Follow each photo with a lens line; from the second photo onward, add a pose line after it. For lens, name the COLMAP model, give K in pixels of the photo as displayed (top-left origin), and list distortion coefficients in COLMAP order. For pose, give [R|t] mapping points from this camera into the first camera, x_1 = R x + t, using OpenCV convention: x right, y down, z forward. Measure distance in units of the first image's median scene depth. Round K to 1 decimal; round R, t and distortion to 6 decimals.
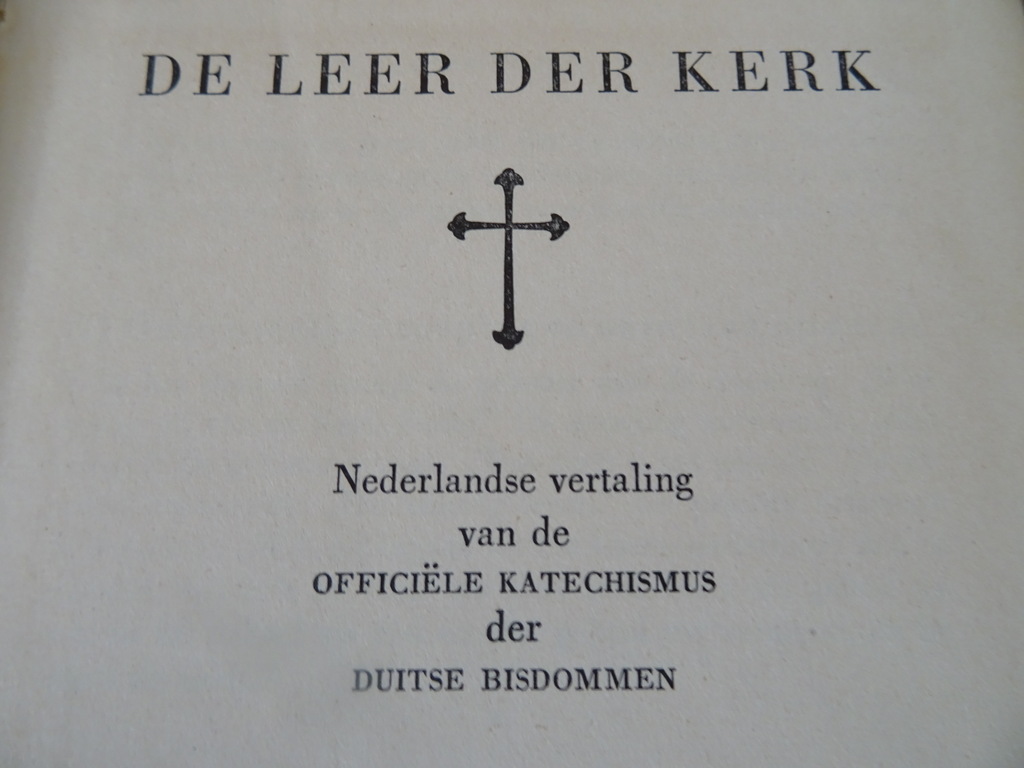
lens RADIAL K [[731.6, 0, 514.0], [0, 731.6, 383.3], [0, 0, 1]] dist [0.012418, -0.030325]
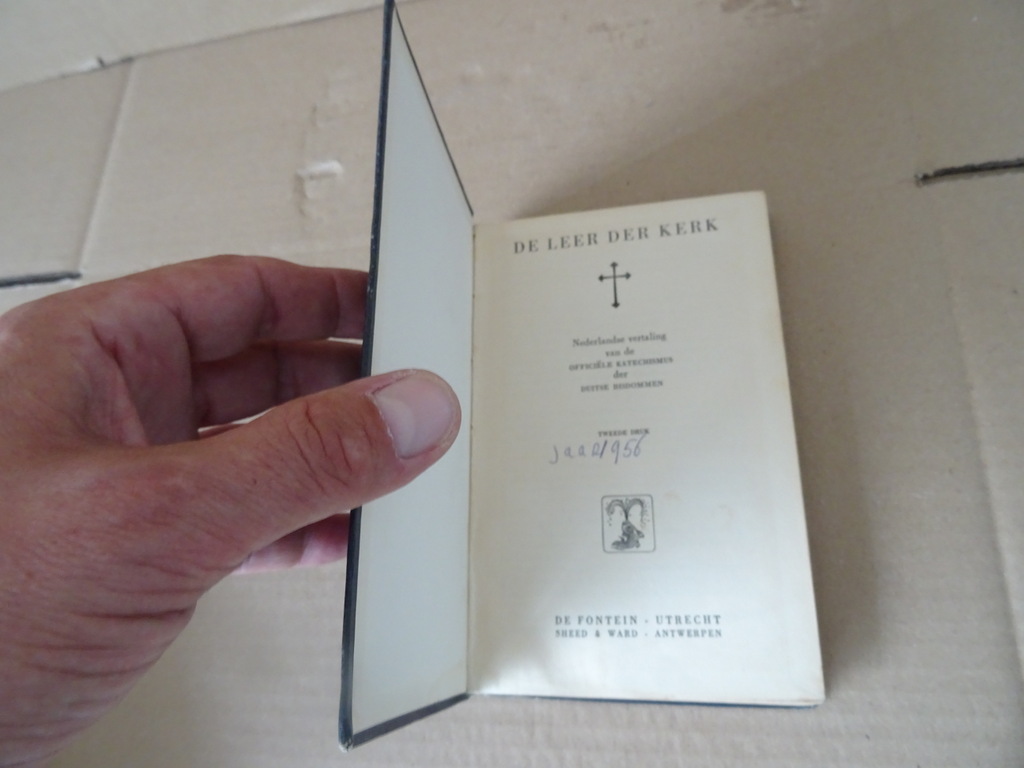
lens RADIAL K [[731.6, 0, 514.8], [0, 731.6, 386.7], [0, 0, 1]] dist [0.012418, -0.030325]
pose [[0.976223, -0.067946, -0.205843, 0.241402], [0.040783, 0.990217, -0.133441, 0.872304], [0.212896, 0.121873, 0.969444, -2.838735]]
